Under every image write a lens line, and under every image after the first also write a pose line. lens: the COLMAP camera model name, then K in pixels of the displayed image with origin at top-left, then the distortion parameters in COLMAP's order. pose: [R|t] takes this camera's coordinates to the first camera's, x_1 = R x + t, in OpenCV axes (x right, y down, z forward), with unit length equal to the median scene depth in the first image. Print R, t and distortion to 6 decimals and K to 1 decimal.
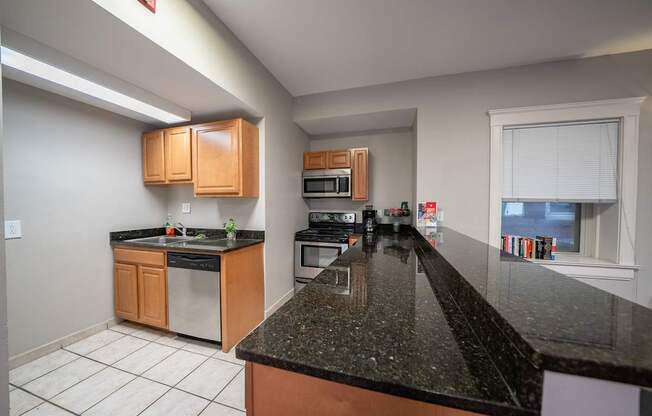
lens RADIAL K [[238.9, 0, 325.2], [0, 238.9, 215.8], [0, 0, 1]] dist [-0.002051, -0.000128]
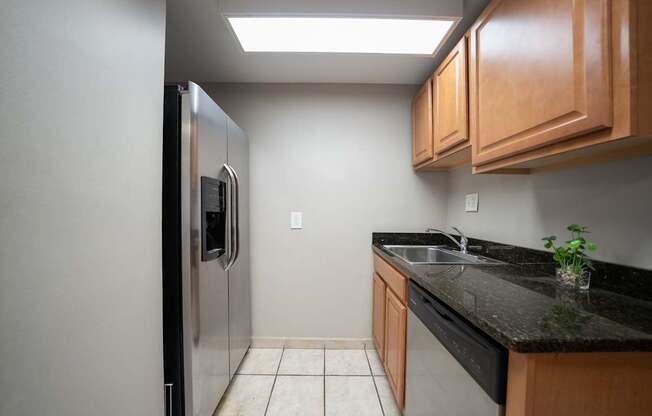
lens RADIAL K [[226.1, 0, 325.8], [0, 226.1, 210.0], [0, 0, 1]] dist [-0.026213, 0.000191]
pose [[0.317099, -0.001761, -0.948391, -0.214475], [-0.058431, 0.998062, -0.021391, 0.018208], [0.946591, 0.062199, 0.316382, 0.576393]]
